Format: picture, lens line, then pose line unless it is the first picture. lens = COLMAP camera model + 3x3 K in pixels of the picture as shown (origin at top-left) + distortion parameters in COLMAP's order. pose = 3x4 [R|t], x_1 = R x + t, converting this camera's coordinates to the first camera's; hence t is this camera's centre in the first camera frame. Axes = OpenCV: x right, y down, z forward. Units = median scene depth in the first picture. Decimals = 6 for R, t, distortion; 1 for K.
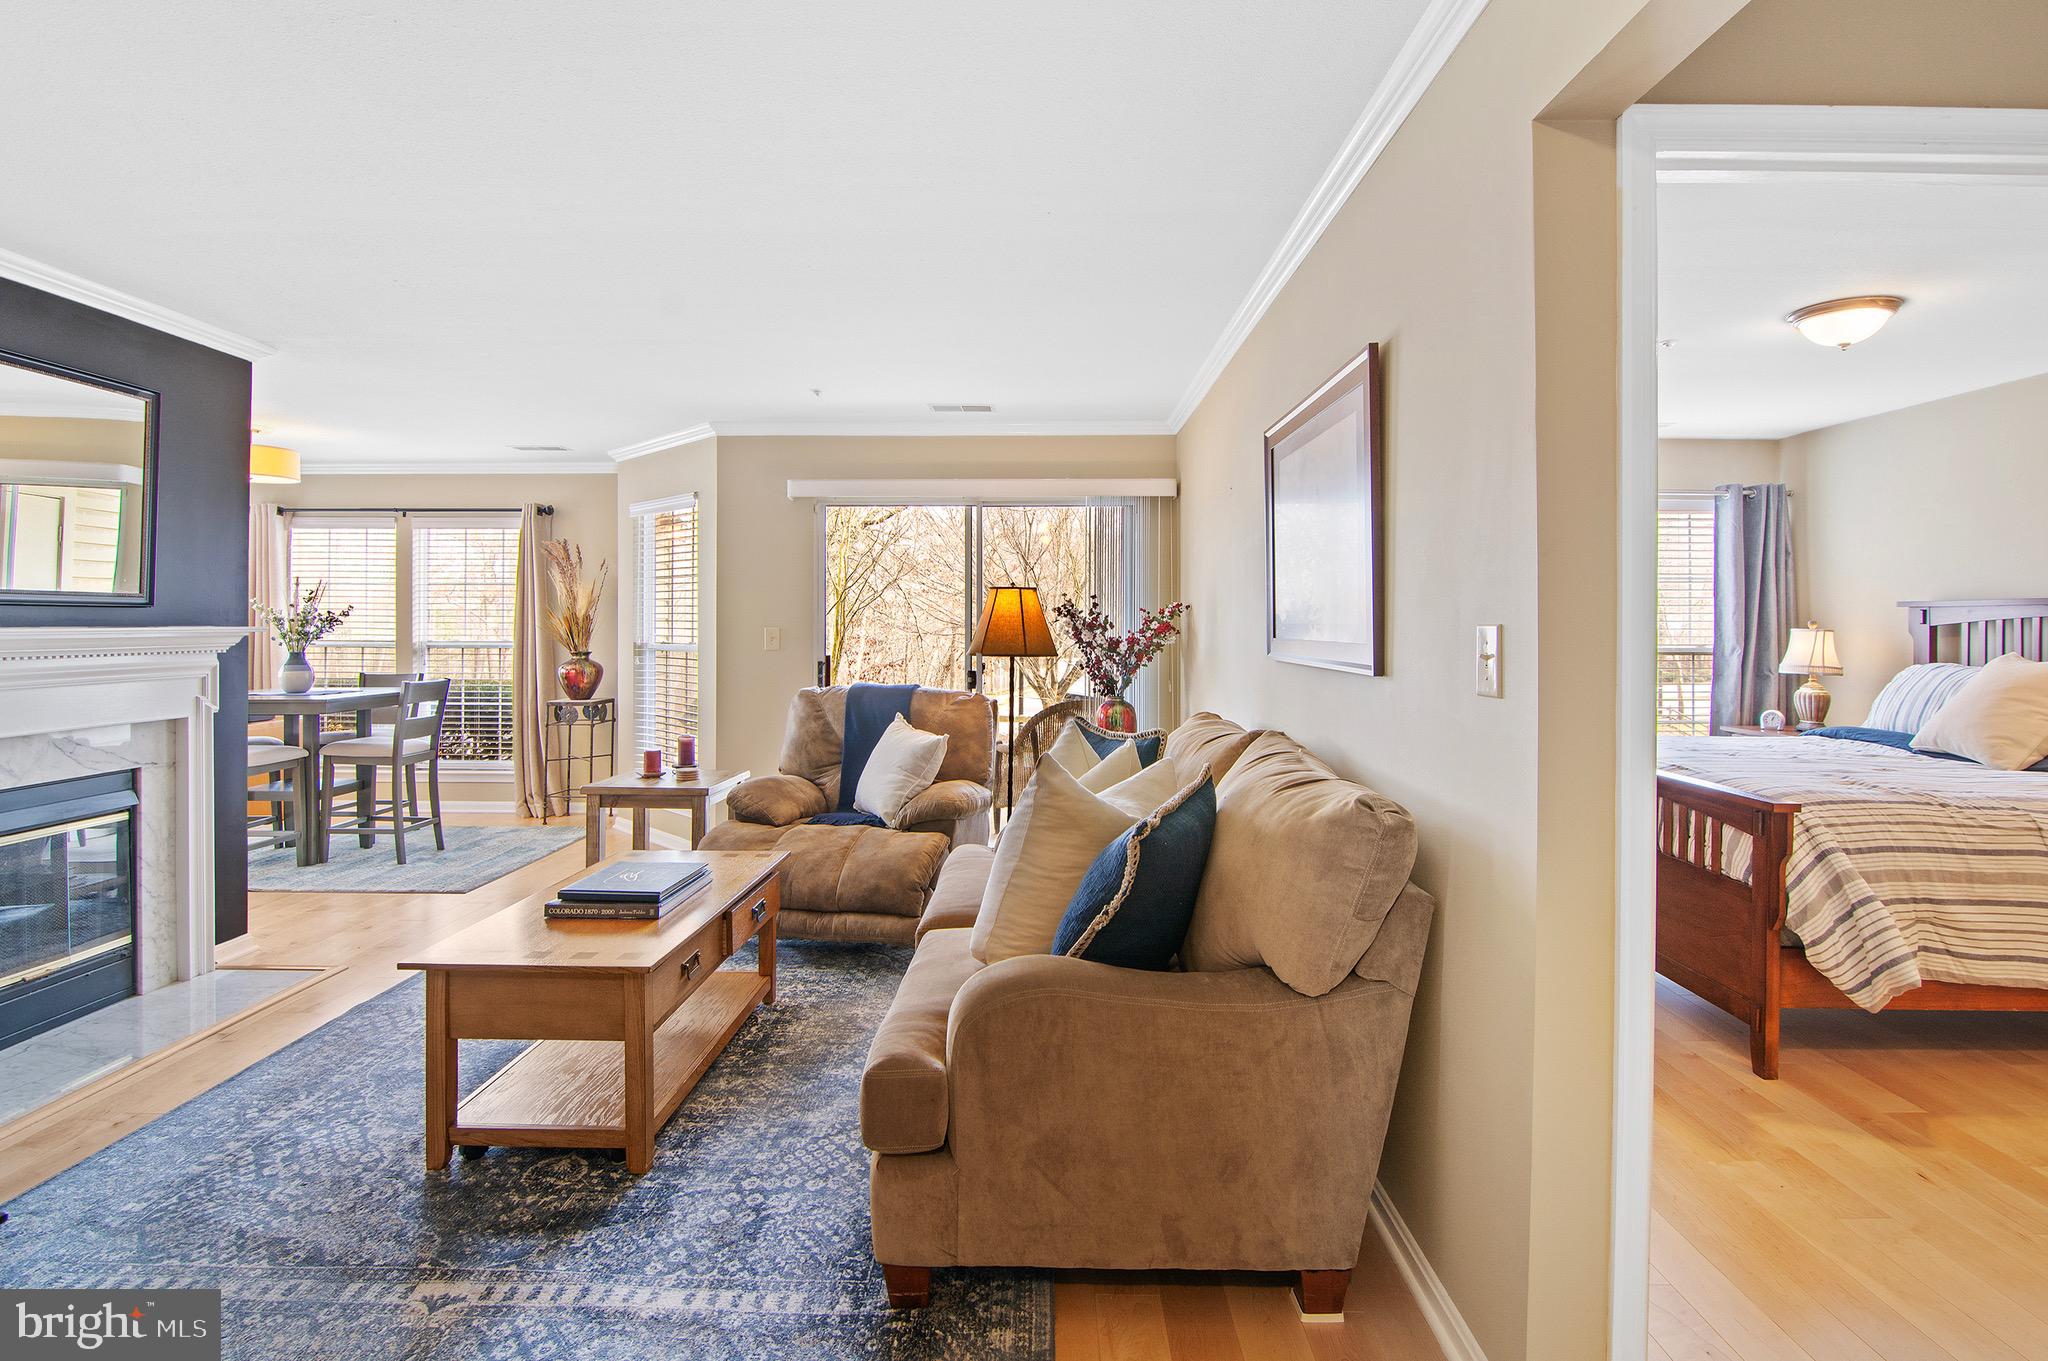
lens RADIAL K [[1009.7, 0, 1028.4], [0, 1009.7, 609.5], [0, 0, 1]] dist [-0.002254, -0.005974]
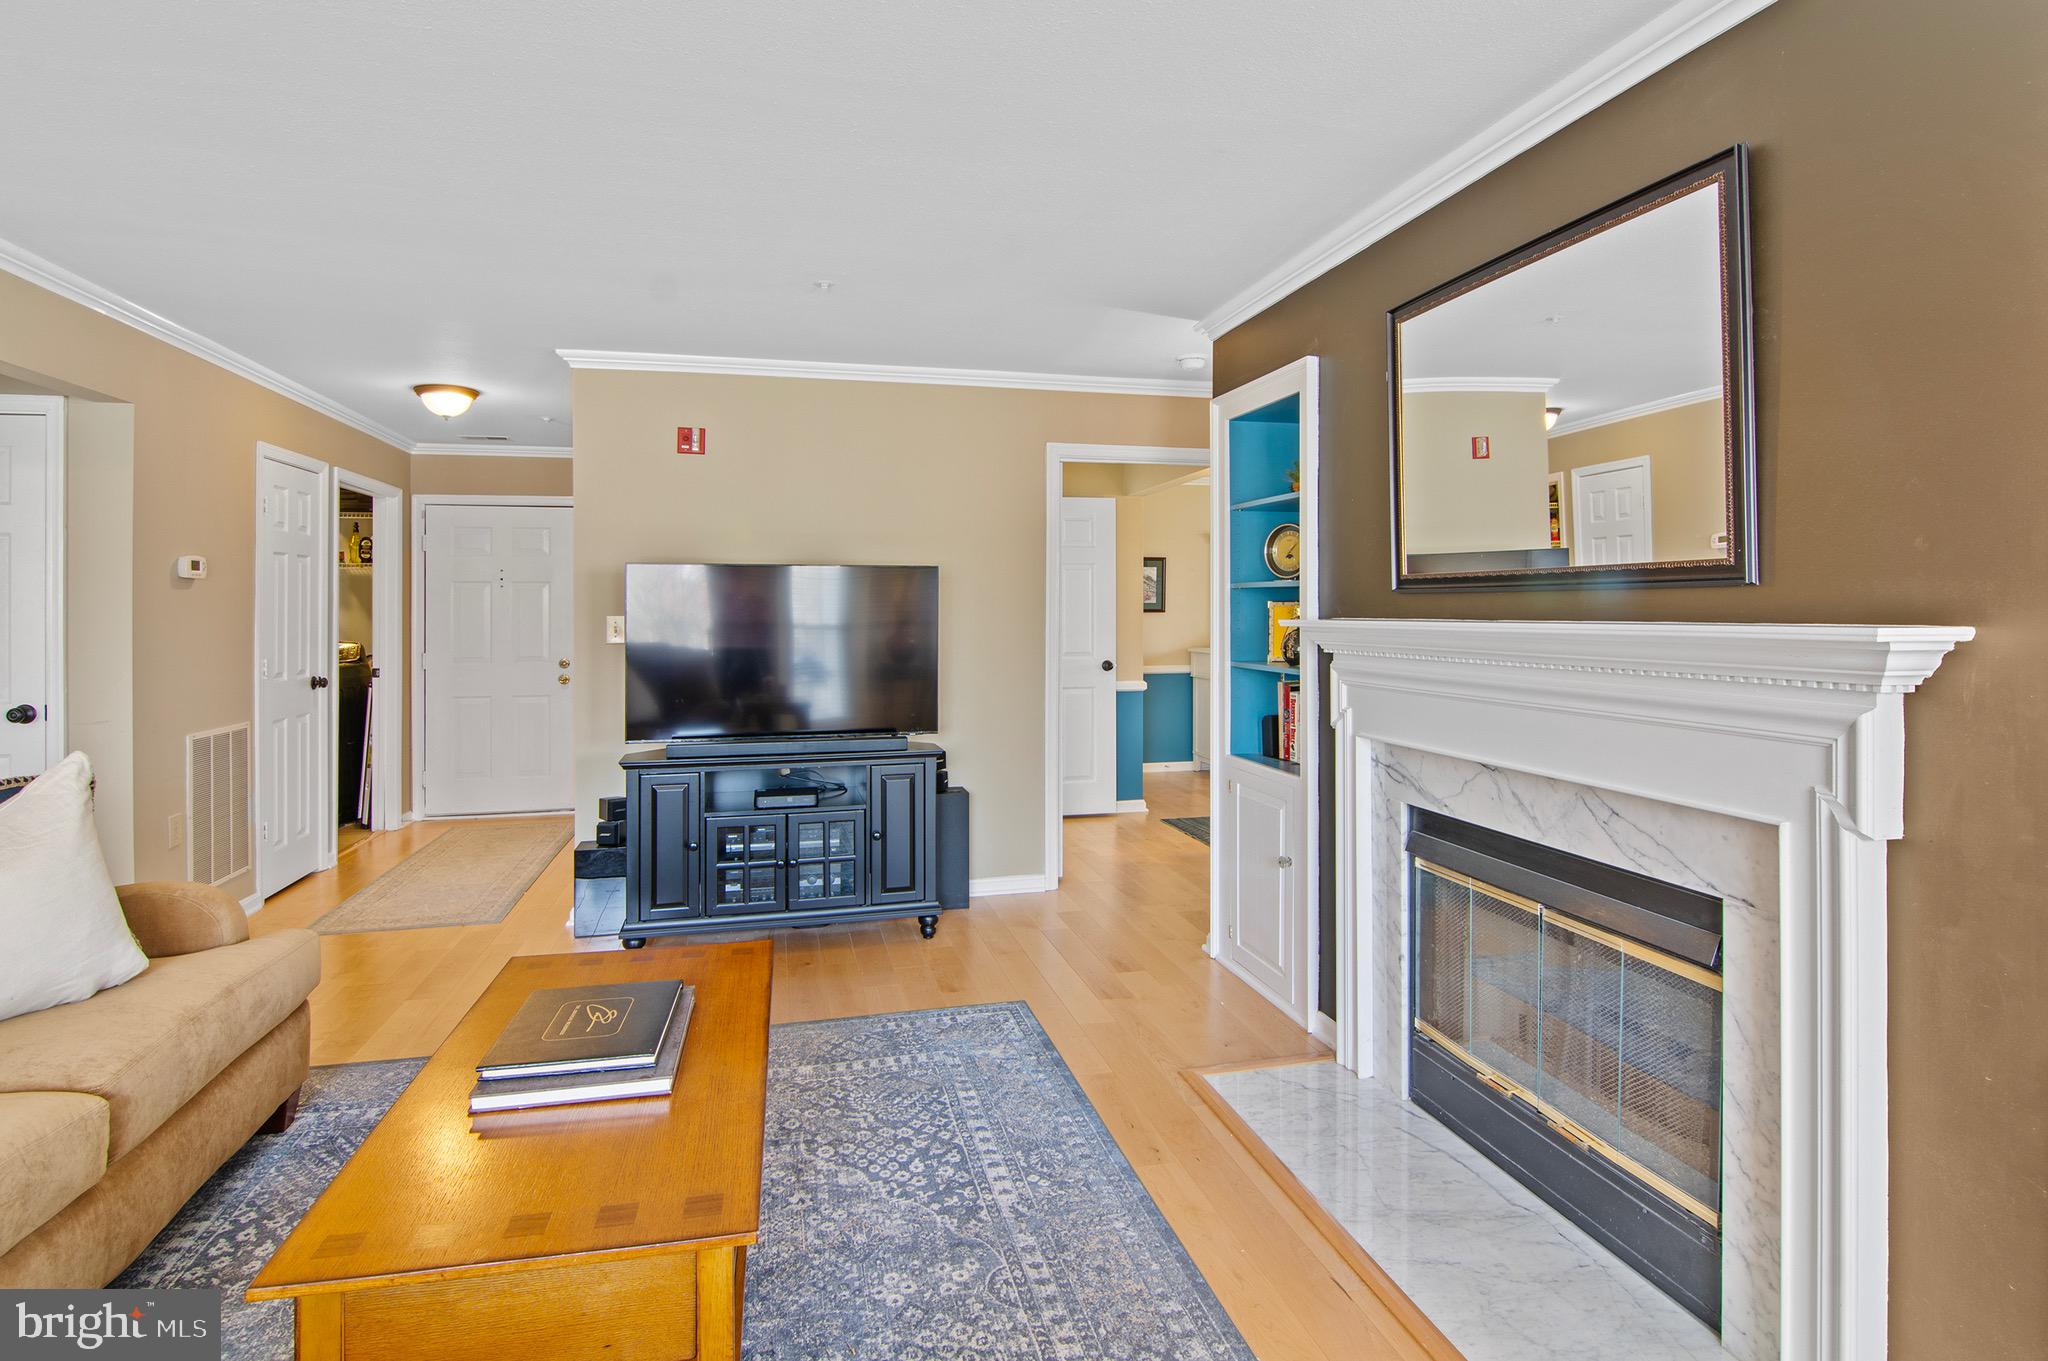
lens RADIAL K [[1009.4, 0, 1017.0], [0, 1009.4, 605.1], [0, 0, 1]] dist [-0.016815, -0.000144]
pose [[-0.967401, -0.001314, -0.253246, -0.422043], [0.003473, 0.999824, -0.018455, 0.016514], [0.253226, -0.018733, -0.967226, 1.452943]]
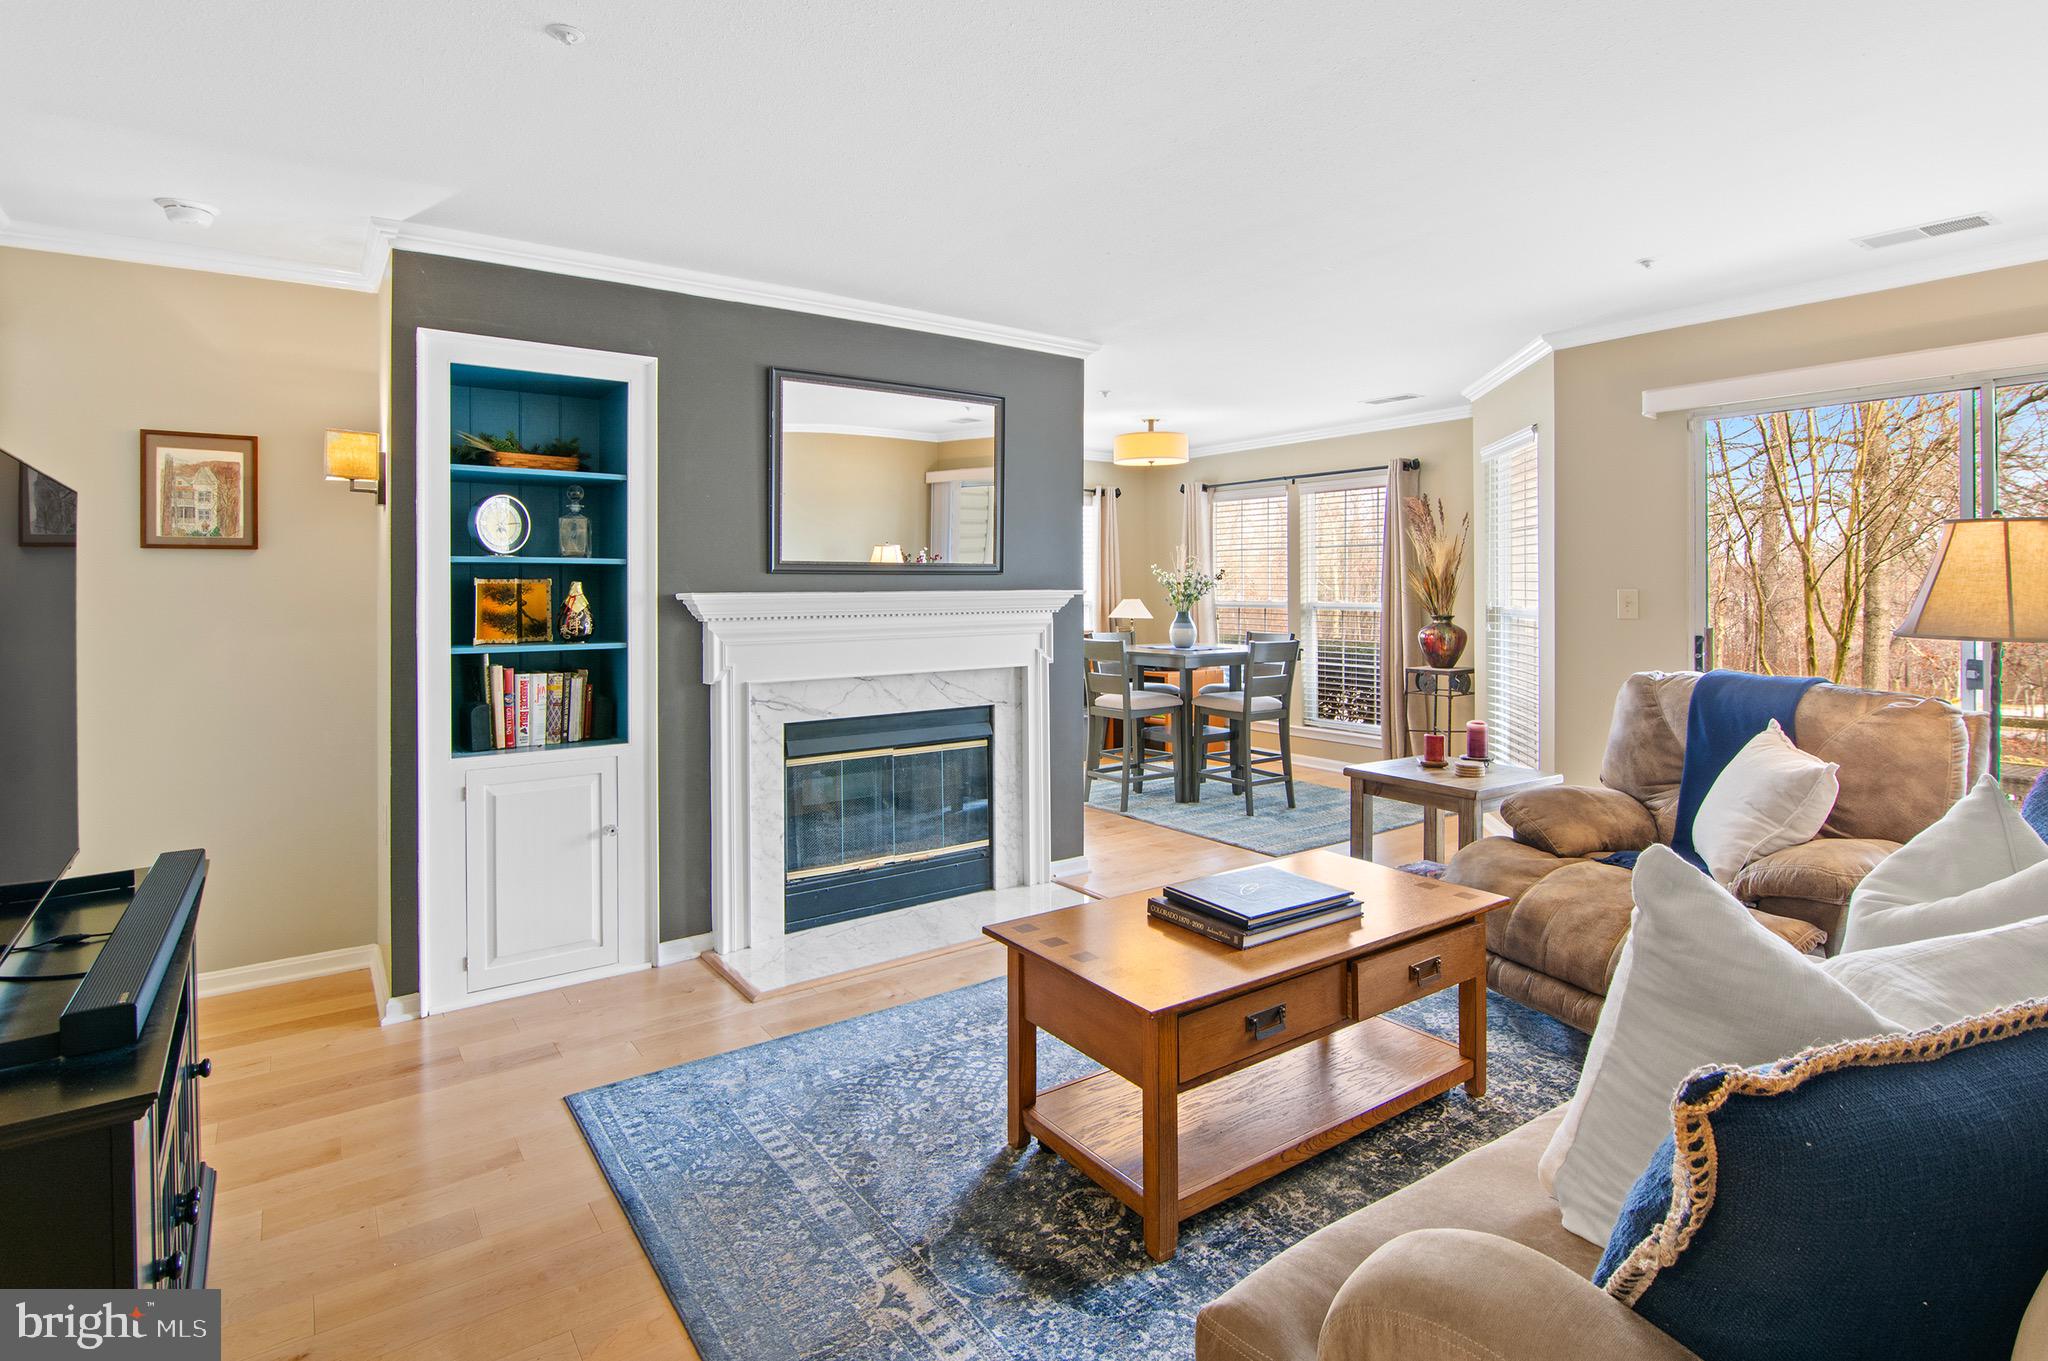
lens RADIAL K [[1025.4, 0, 1048.7], [0, 1025.4, 581.2], [0, 0, 1]] dist [-0.005617, -0.001144]
pose [[0.604556, -0.007239, -0.796530, 0.161370], [0.016725, 0.999854, 0.003607, 0.002776], [0.796387, -0.015503, 0.604588, 0.307567]]
